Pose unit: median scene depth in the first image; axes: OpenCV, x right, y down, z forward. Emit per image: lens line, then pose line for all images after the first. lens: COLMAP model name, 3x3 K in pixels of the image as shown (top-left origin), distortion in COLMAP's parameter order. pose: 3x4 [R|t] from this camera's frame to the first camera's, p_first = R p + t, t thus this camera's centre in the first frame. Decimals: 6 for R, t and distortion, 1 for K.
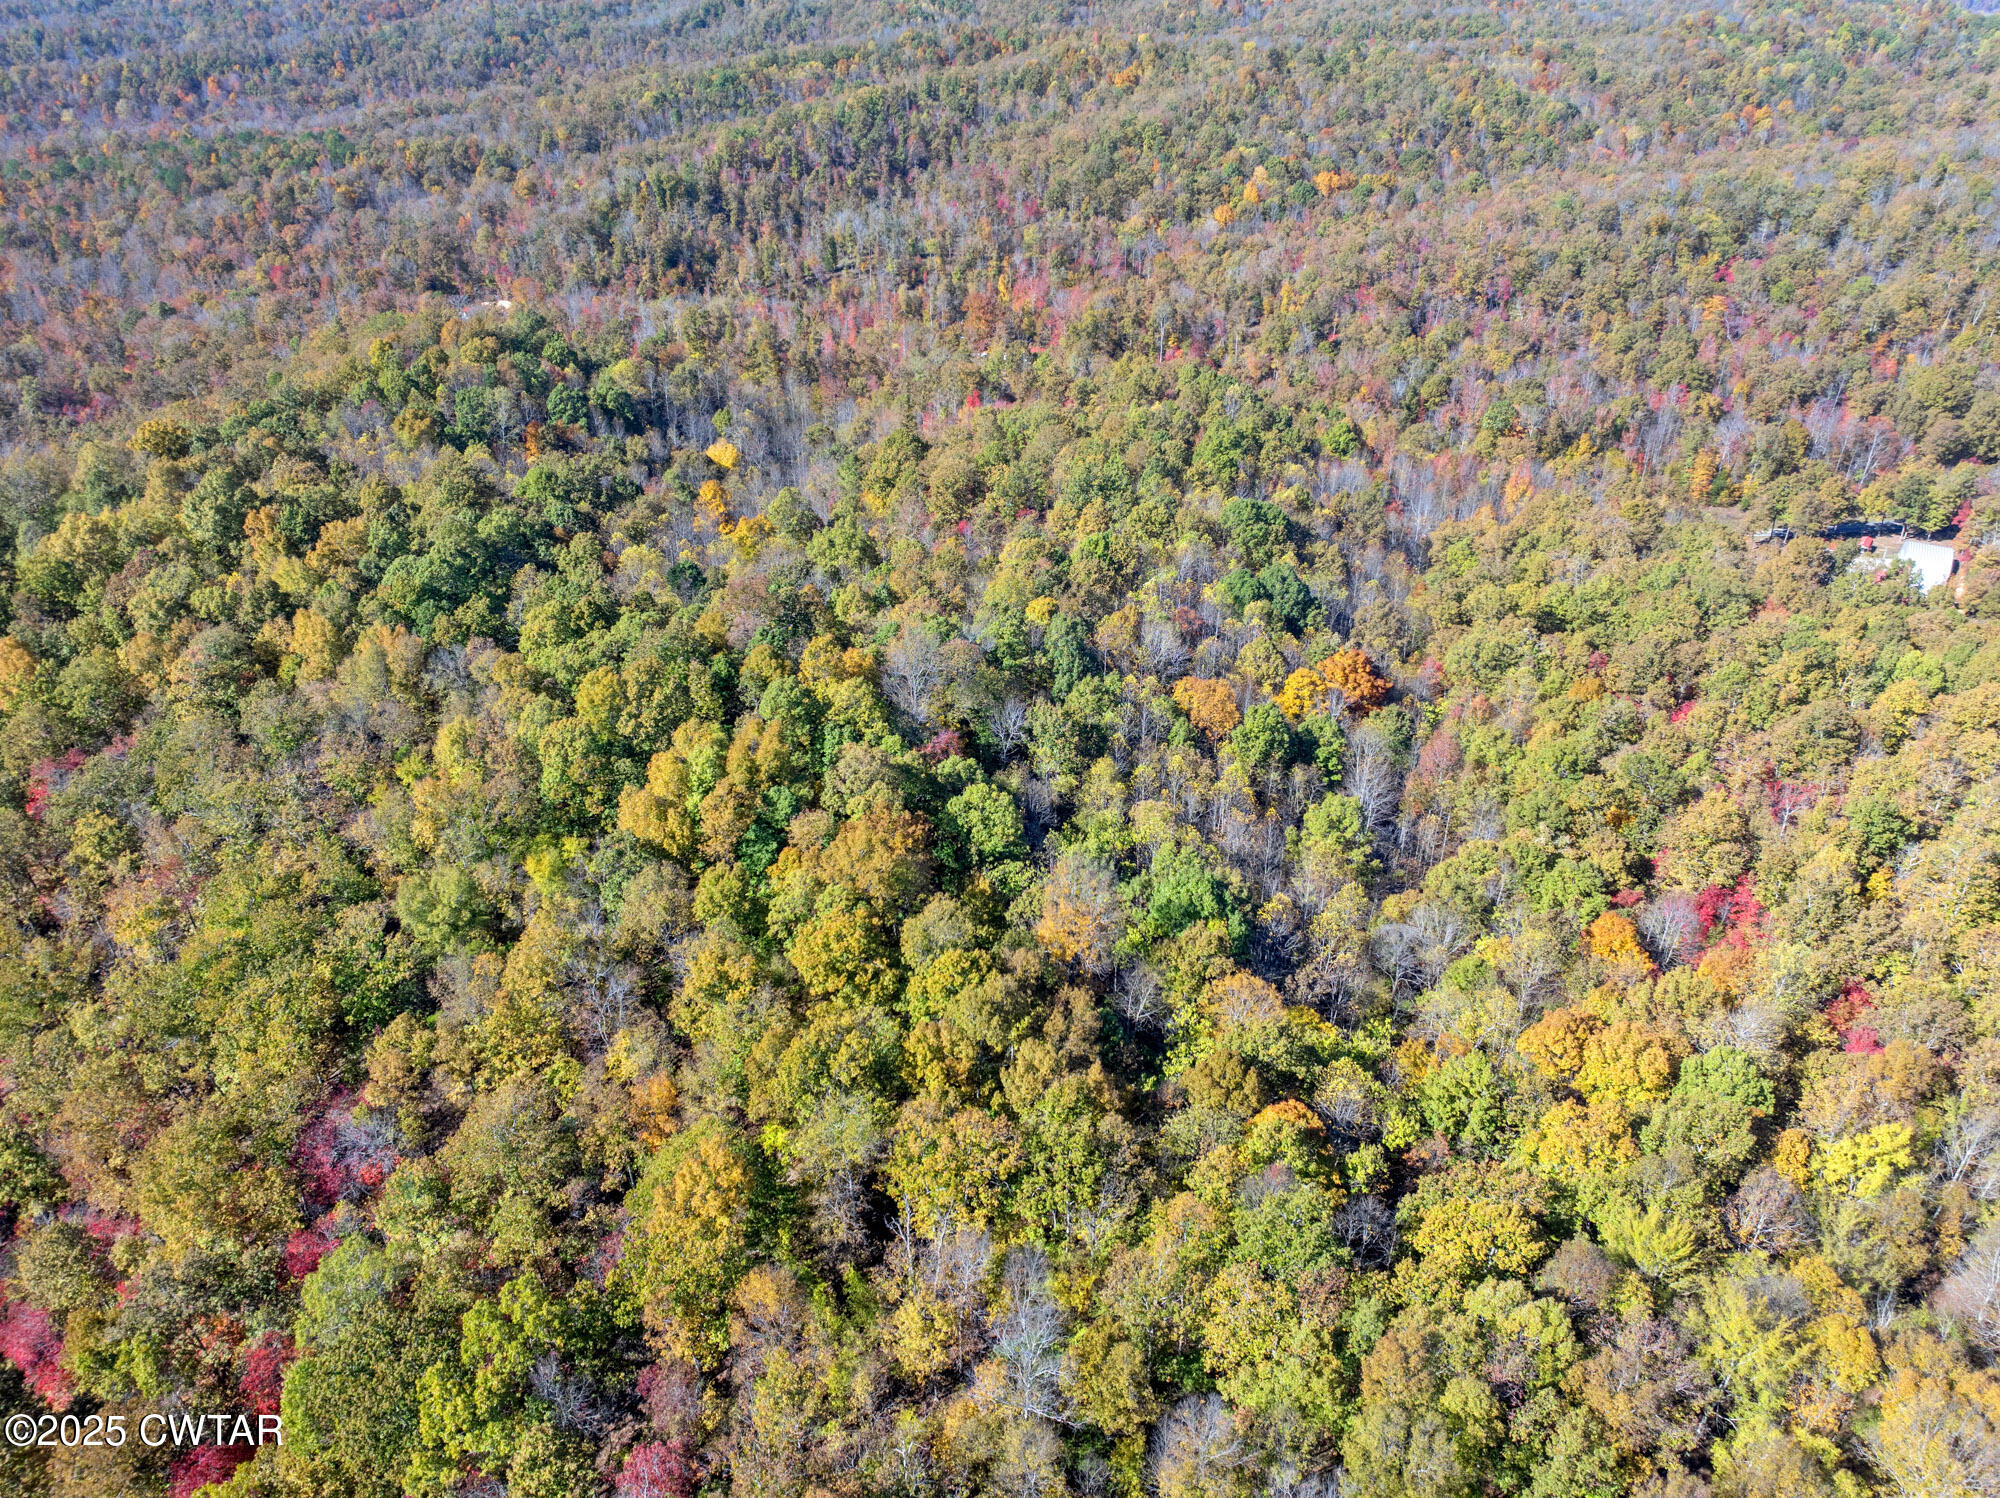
lens RADIAL K [[1412.0, 0, 1000.0], [0, 1412.0, 749.0], [0, 0, 1]] dist [-0.057986, 0.033152]
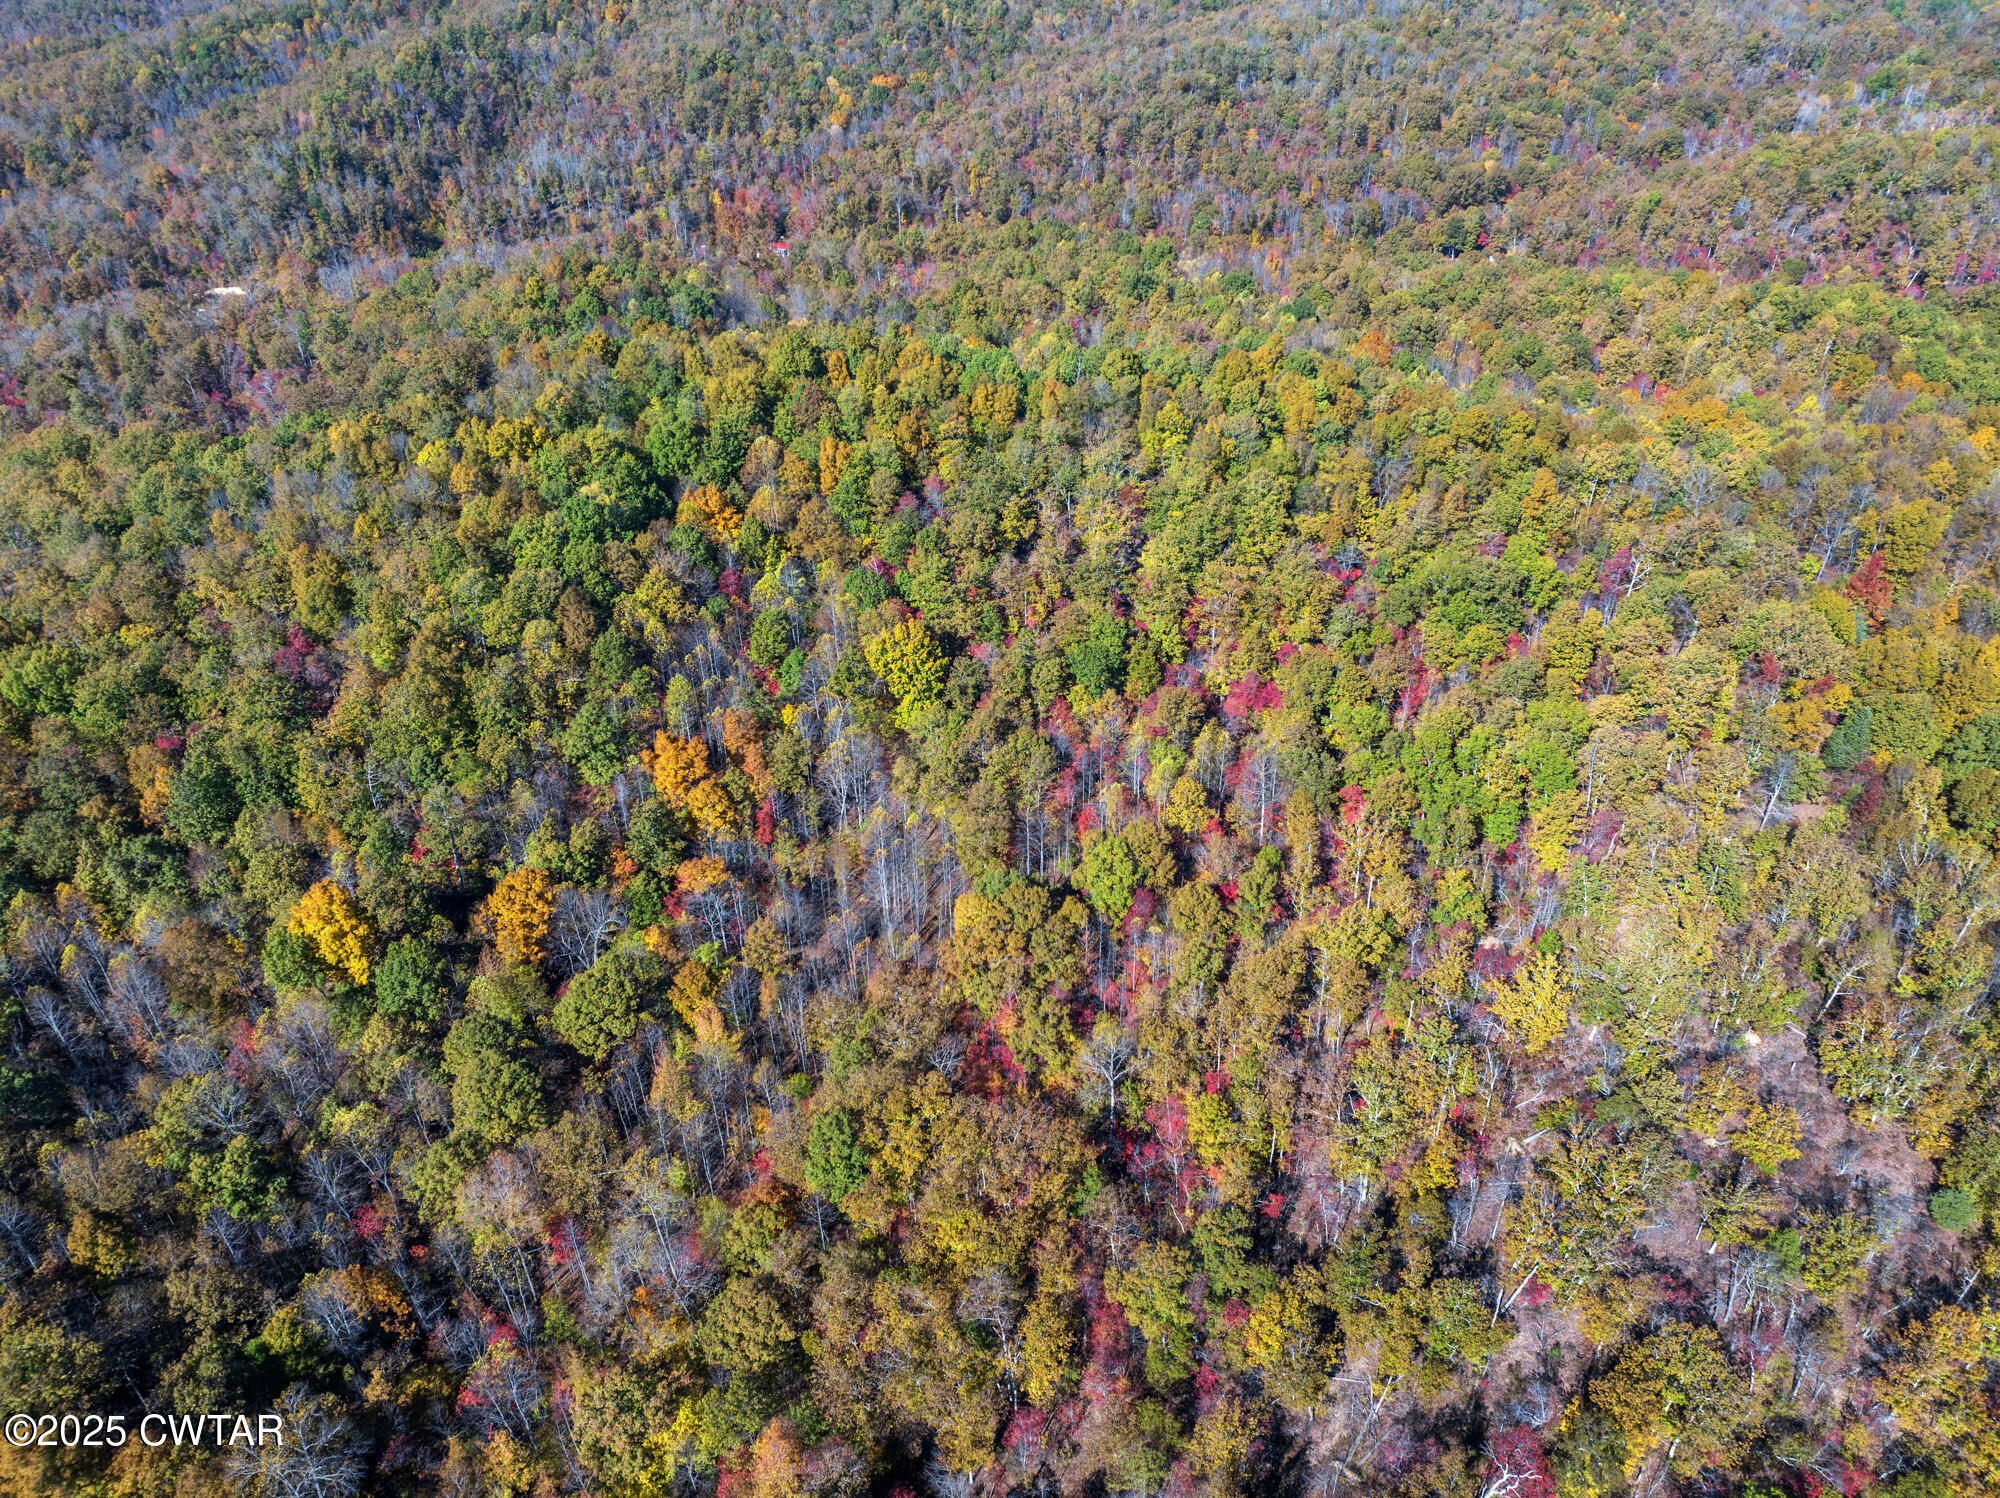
lens RADIAL K [[1412.0, 0, 1000.0], [0, 1412.0, 749.0], [0, 0, 1]] dist [-0.057986, 0.033152]
pose [[0.859296, -0.298465, 0.415366, -0.589820], [0.275654, 0.954298, 0.115455, 0.054226], [-0.430843, 0.015287, 0.902298, -0.210405]]
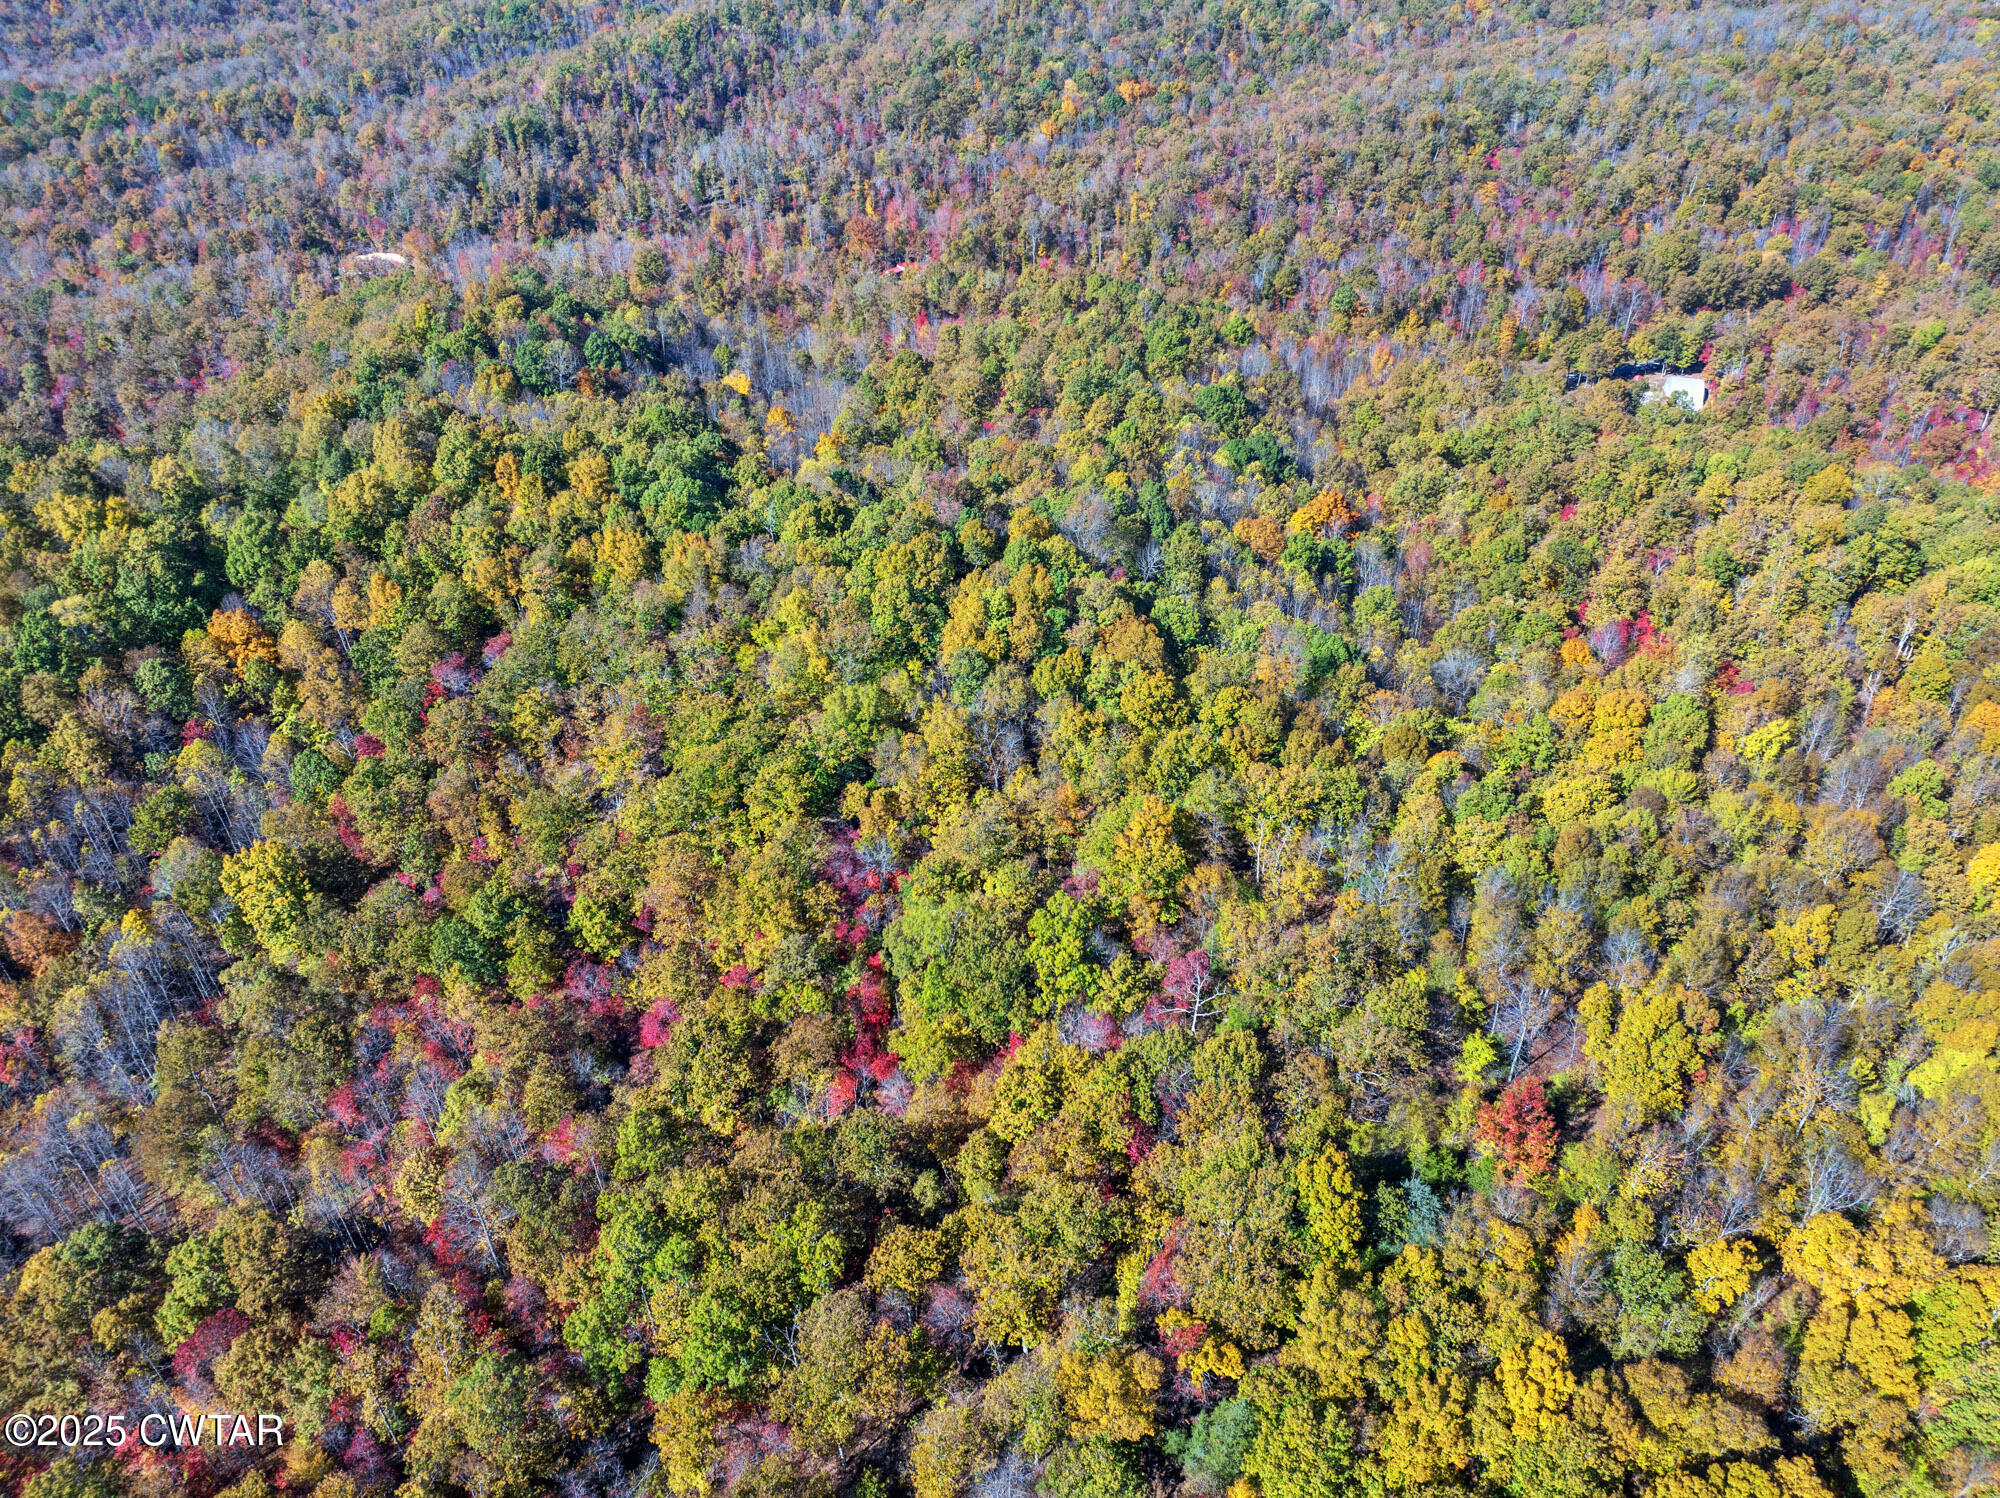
lens RADIAL K [[1412.0, 0, 1000.0], [0, 1412.0, 749.0], [0, 0, 1]] dist [-0.057986, 0.033152]
pose [[0.979697, -0.122943, 0.158363, -0.174376], [0.111757, 0.990691, 0.077732, 0.019436], [-0.166446, -0.058456, 0.984316, -0.163277]]
